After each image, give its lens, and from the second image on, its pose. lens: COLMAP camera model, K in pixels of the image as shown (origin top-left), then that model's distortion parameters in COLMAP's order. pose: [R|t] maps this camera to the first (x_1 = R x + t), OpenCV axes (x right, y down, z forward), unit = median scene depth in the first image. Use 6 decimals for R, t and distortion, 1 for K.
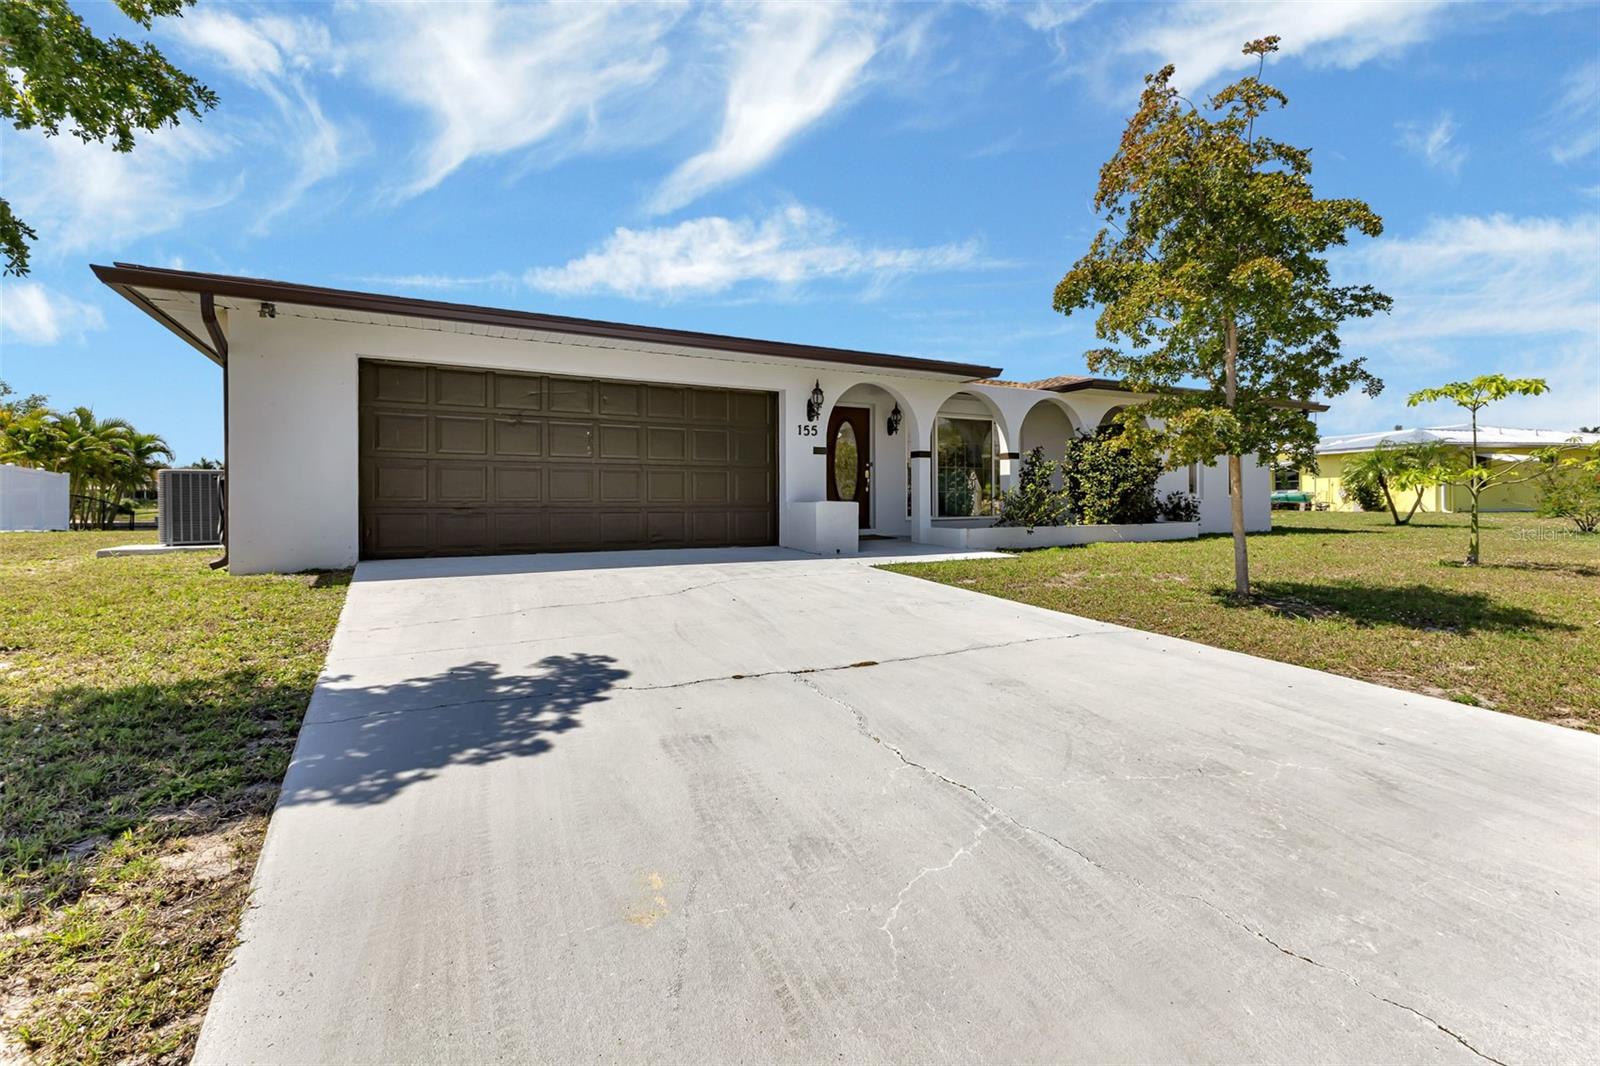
lens RADIAL K [[693.1, 0, 795.2], [0, 693.1, 487.7], [0, 0, 1]] dist [0.001645, -0.000001]
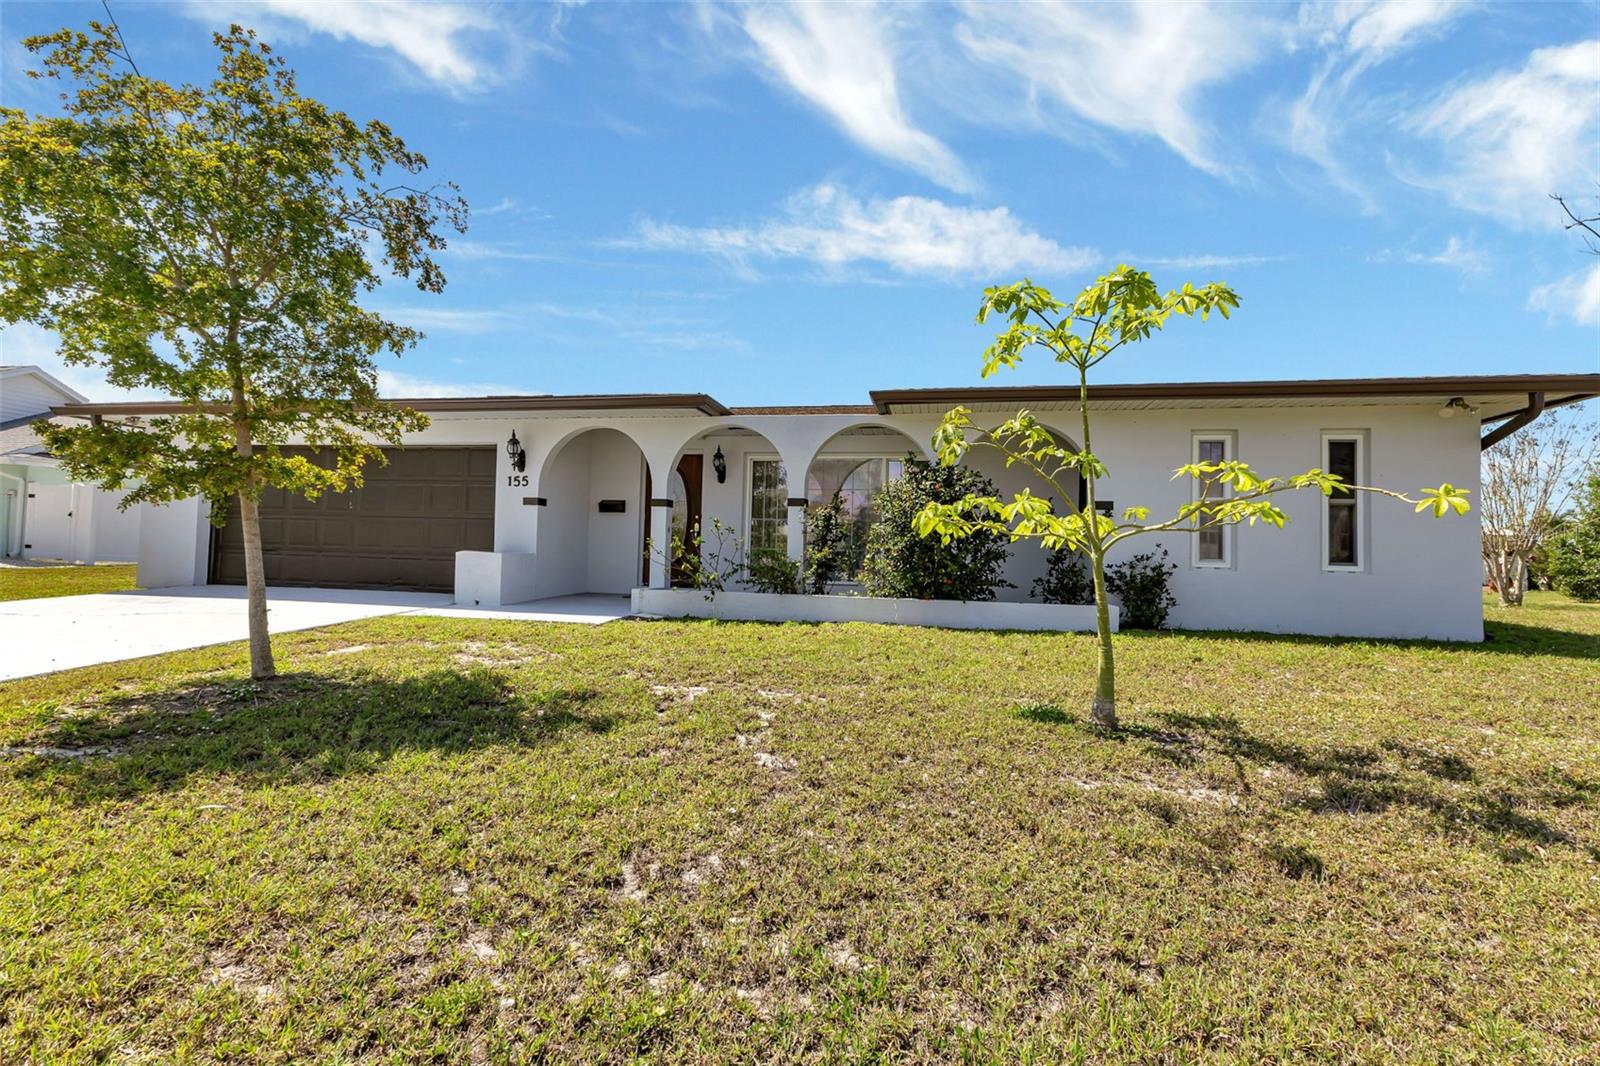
lens RADIAL K [[706.2, 0, 801.6], [0, 706.2, 524.1], [0, 0, 1]] dist [0.007941, -0.000200]
pose [[0.785151, -0.004909, -0.619285, 0.803820], [-0.019223, 0.999294, -0.032293, 0.003369], [0.619006, 0.037260, 0.784502, 0.379454]]
